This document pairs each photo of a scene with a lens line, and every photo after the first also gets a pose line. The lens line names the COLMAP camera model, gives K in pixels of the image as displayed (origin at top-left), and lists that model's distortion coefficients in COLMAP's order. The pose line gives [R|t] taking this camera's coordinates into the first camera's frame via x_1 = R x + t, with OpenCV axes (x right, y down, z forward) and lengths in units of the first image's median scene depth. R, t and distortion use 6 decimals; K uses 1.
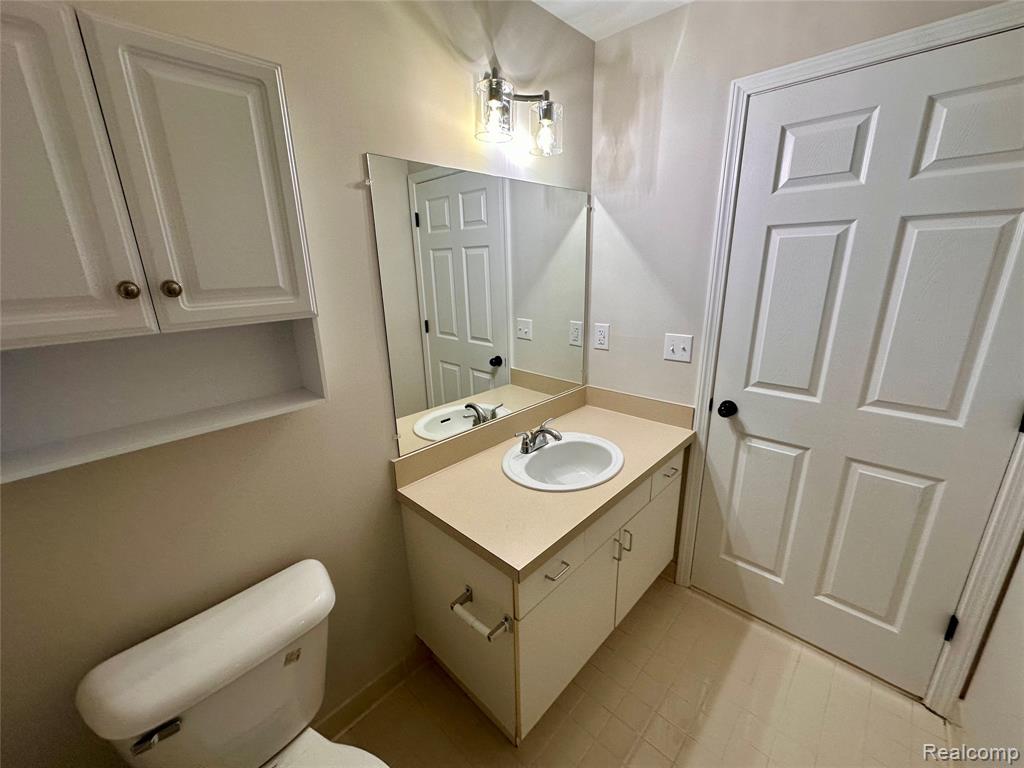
lens RADIAL K [[409.7, 0, 510.2], [0, 409.7, 383.9], [0, 0, 1]] dist [-0.001639, -0.000121]
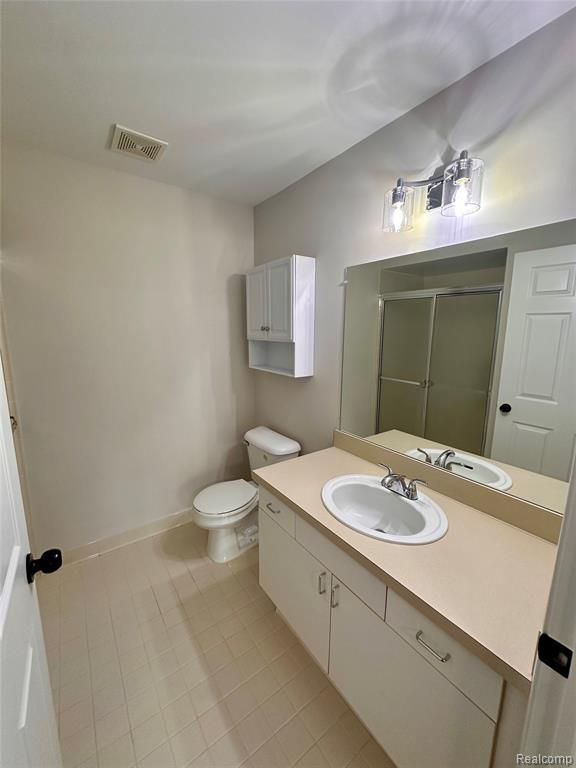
lens RADIAL K [[307.3, 0, 285.9], [0, 307.3, 381.0], [0, 0, 1]] dist [-0.001639, -0.000121]
pose [[-0.181728, 0.183958, -0.965989, 1.075939], [-0.282605, 0.931134, 0.230486, -0.274793], [0.941865, 0.314879, -0.117226, 0.941115]]
